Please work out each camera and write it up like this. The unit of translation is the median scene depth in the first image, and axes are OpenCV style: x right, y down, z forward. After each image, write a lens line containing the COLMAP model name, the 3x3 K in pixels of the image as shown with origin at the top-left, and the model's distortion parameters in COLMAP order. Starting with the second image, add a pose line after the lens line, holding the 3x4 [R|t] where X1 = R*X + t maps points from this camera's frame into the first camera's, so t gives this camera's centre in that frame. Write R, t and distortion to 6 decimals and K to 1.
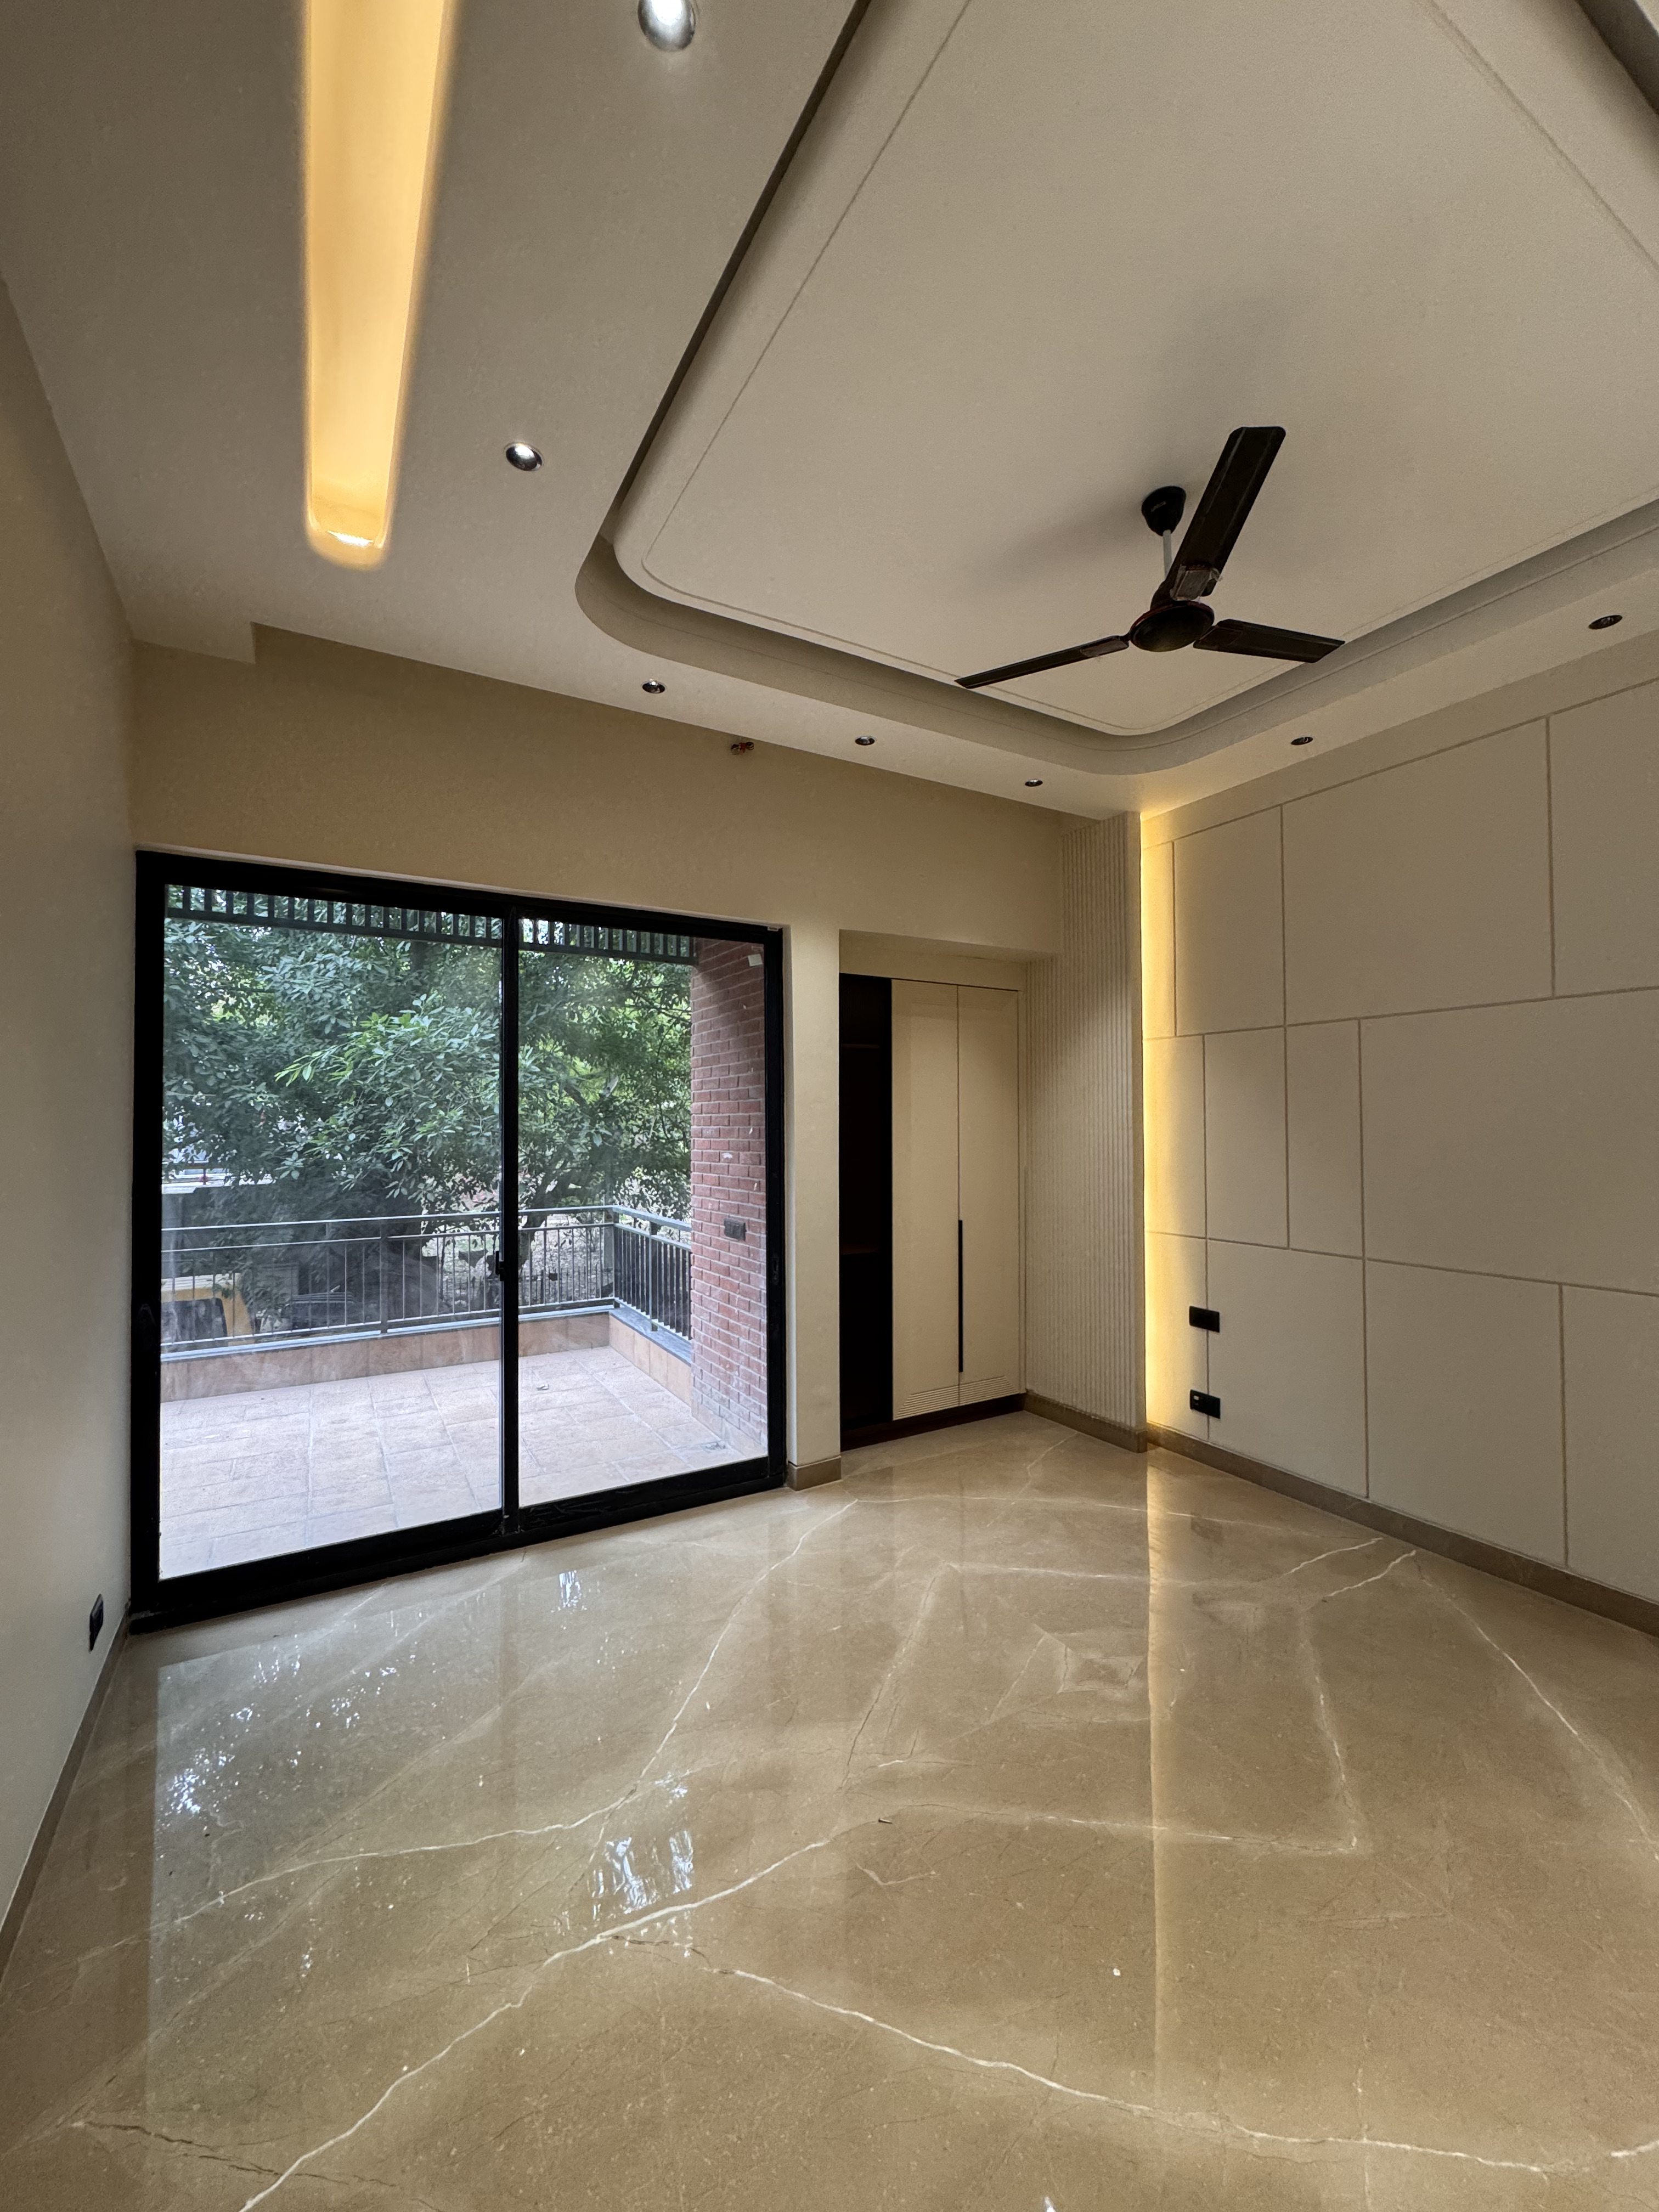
lens RADIAL K [[896.1, 0, 825.3], [0, 896.1, 1099.9], [0, 0, 1]] dist [-0.001313, 0.000650]
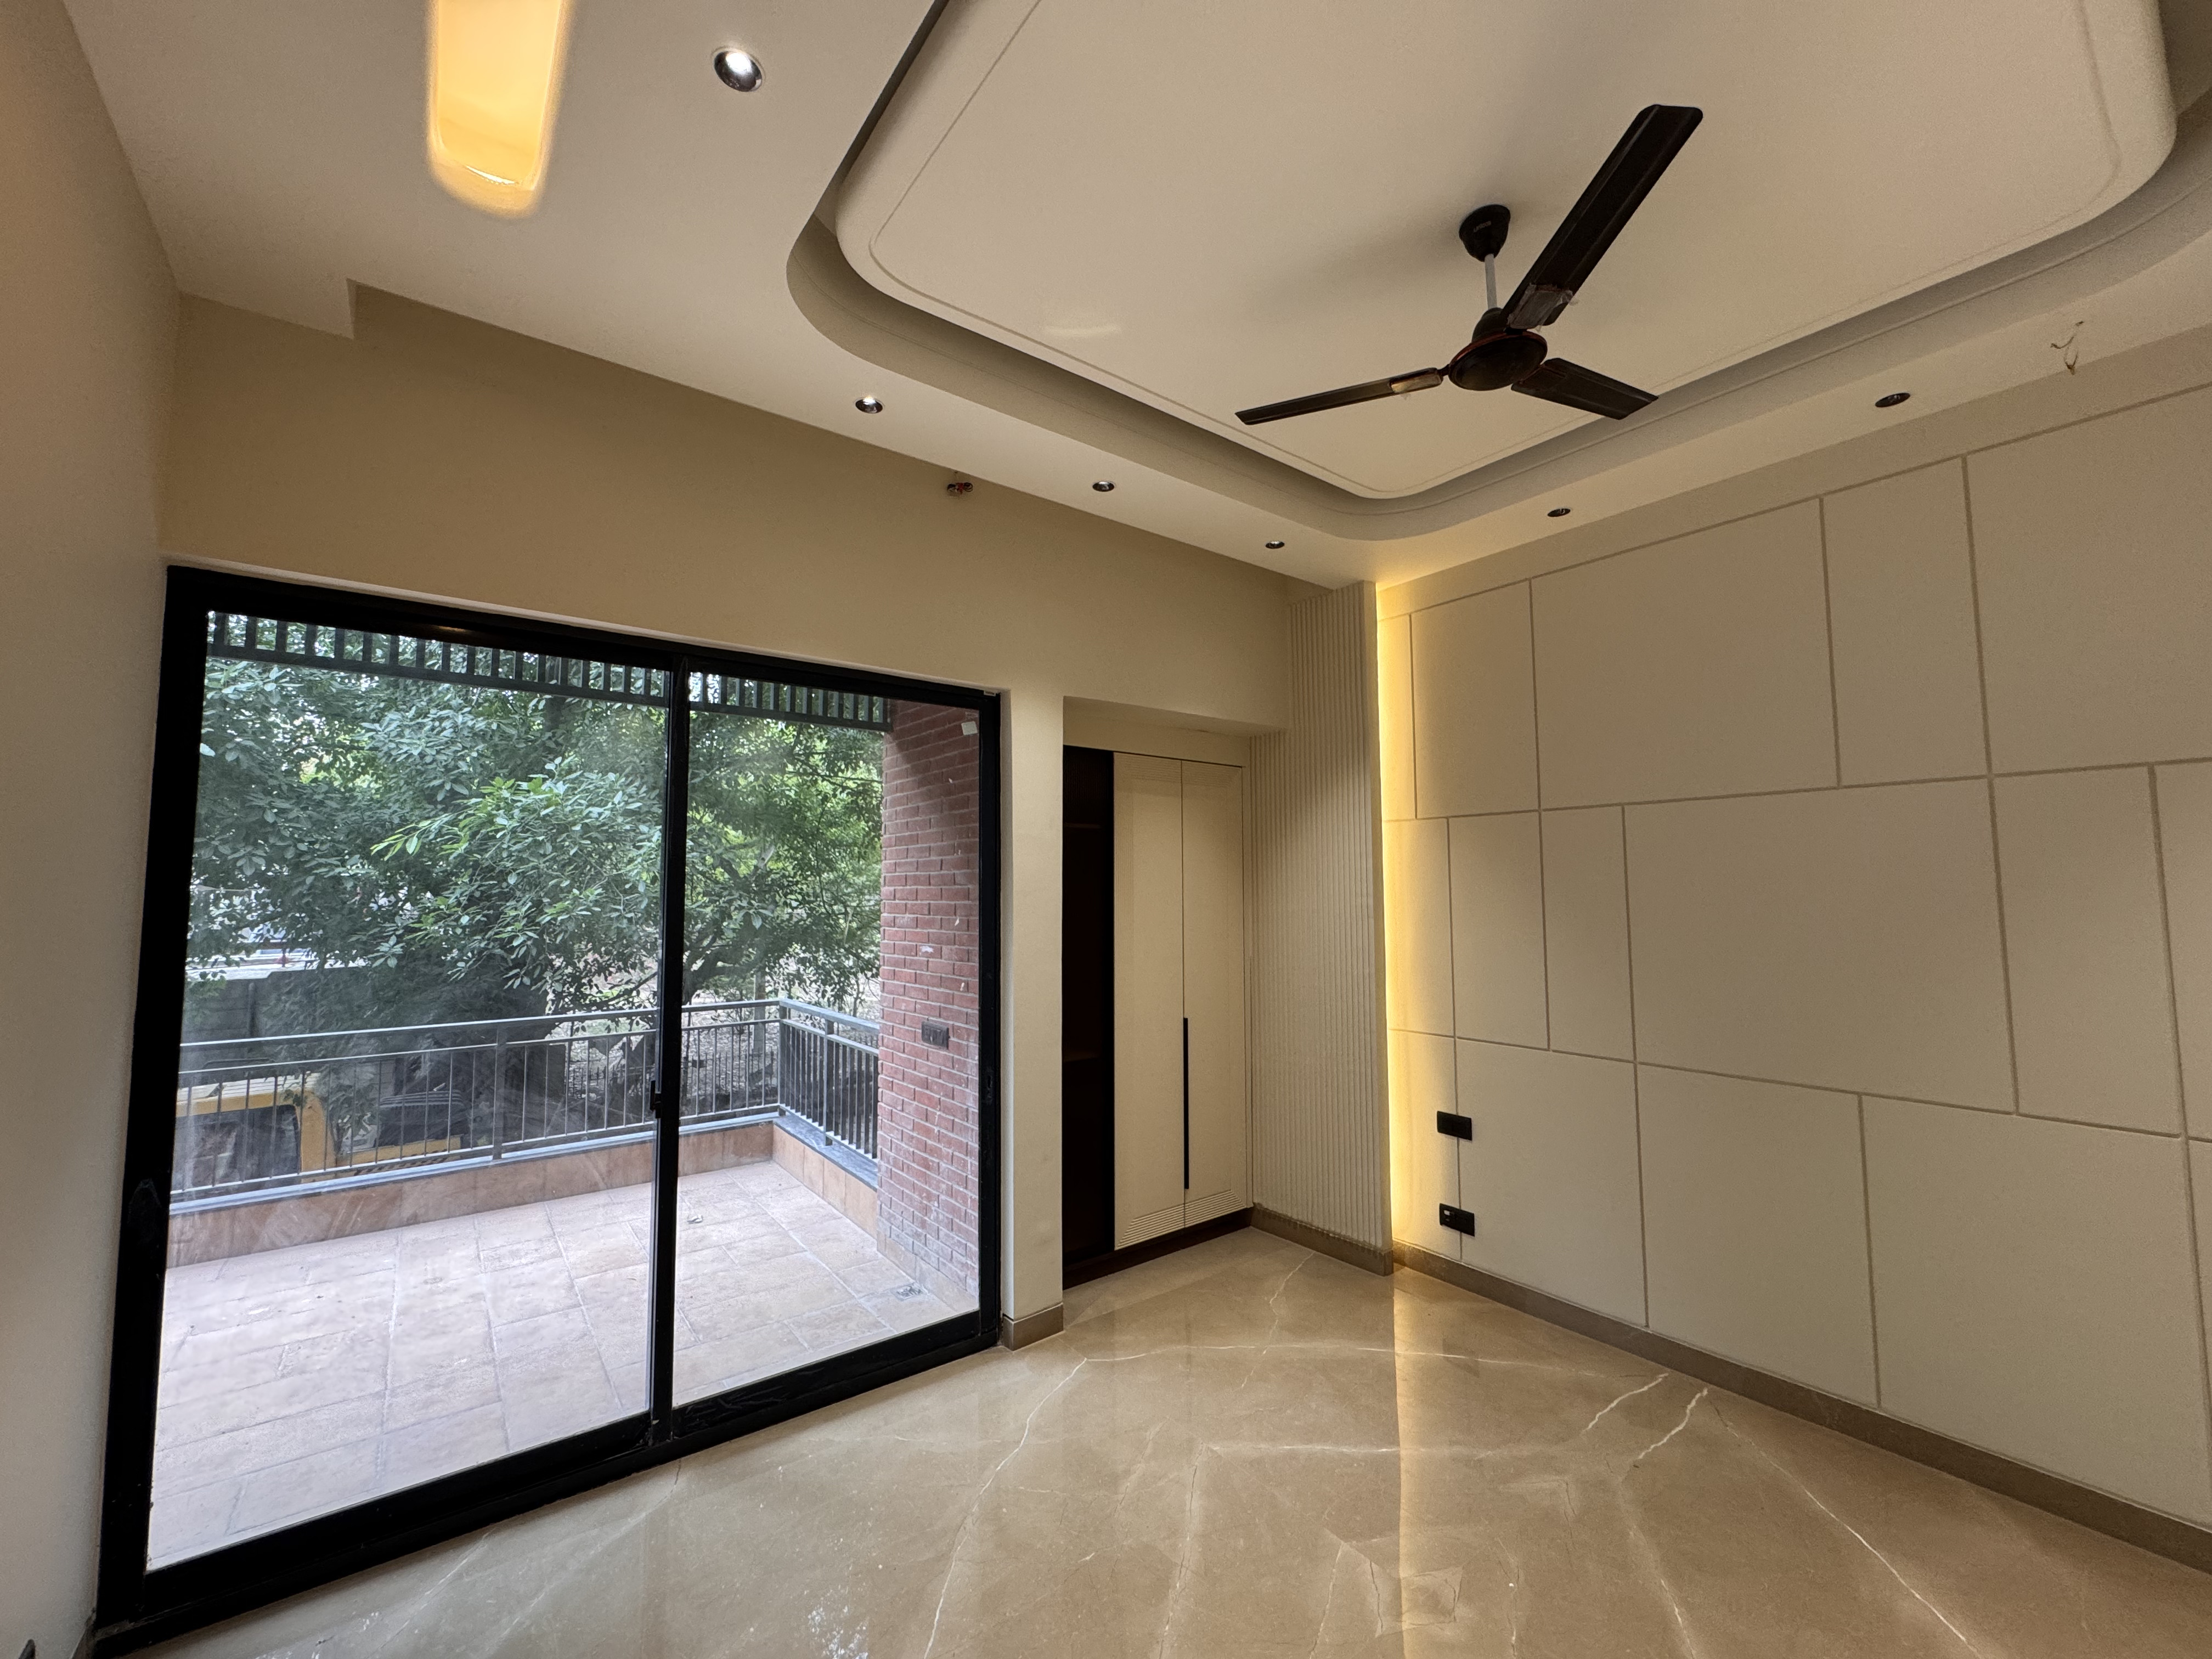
lens RADIAL K [[896.1, 0, 1097.0], [0, 896.1, 822.4], [0, 0, 1]] dist [-0.001313, 0.000650]
pose [[0.992143, 0.009482, 0.124750, -0.066290], [-0.003050, 0.998661, -0.051647, -0.019985], [-0.125073, 0.050861, 0.990843, 0.128200]]
